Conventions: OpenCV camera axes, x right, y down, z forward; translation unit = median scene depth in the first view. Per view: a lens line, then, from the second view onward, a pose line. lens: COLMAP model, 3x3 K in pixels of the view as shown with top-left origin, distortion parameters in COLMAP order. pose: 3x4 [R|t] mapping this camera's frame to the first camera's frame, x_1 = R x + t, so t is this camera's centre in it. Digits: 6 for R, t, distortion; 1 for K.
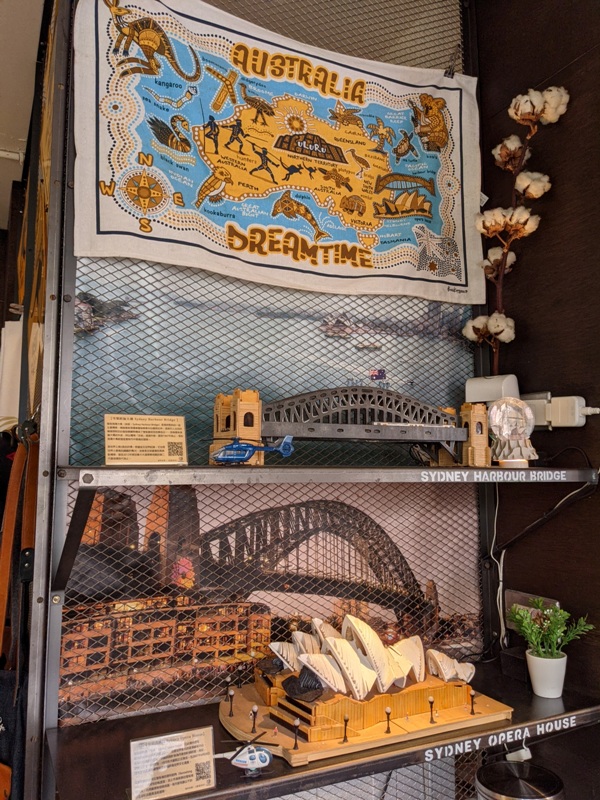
lens RADIAL K [[631.3, 0, 305.3], [0, 631.3, 393.1], [0, 0, 1]] dist [0.061873, -0.091596]
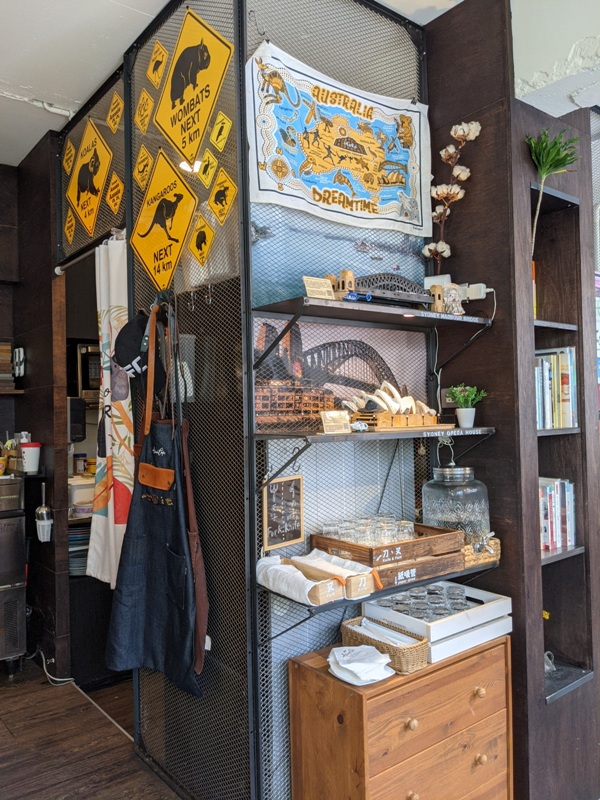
lens RADIAL K [[631.3, 0, 302.5], [0, 631.3, 398.3], [0, 0, 1]] dist [0.061873, -0.091596]
pose [[0.977228, -0.020465, 0.211203, -0.548188], [0.001484, 0.995973, 0.089639, 0.181497], [-0.212187, -0.087284, 0.973323, -0.849654]]
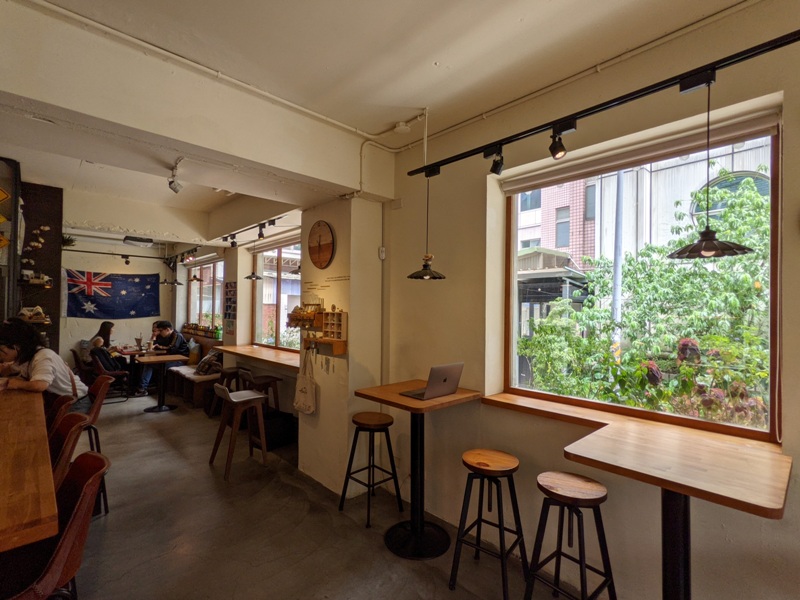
lens RADIAL K [[386.2, 0, 400.6], [0, 386.2, 303.1], [0, 0, 1]] dist [0.000509, 0.001308]
pose [[-0.297823, 0.008647, 0.954582, -4.343451], [-0.122876, 0.991294, -0.047315, 0.022702], [-0.946680, -0.131386, -0.294167, -1.280850]]
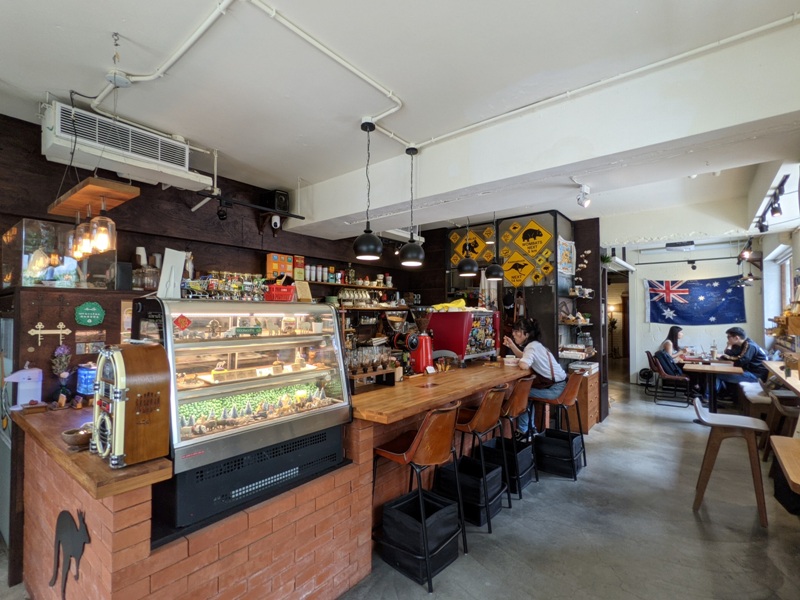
lens RADIAL K [[386.2, 0, 397.2], [0, 386.2, 303.4], [0, 0, 1]] dist [0.000509, 0.001308]
pose [[0.904620, 0.007768, 0.426149, -3.948885], [-0.045717, 0.995834, 0.078895, -0.084647], [-0.423760, -0.090852, 0.901206, -2.463478]]
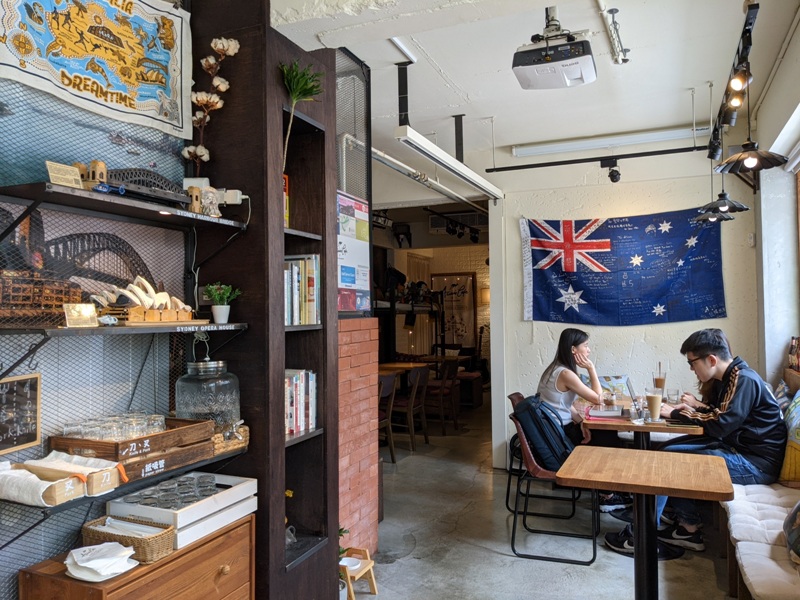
lens RADIAL K [[631.3, 0, 395.6], [0, 631.3, 295.8], [0, 0, 1]] dist [0.061873, -0.091596]
pose [[0.759178, 0.005073, 0.650864, -0.560686], [-0.059128, 0.996373, 0.061202, 0.196082], [-0.648192, -0.084947, 0.756724, -0.994814]]
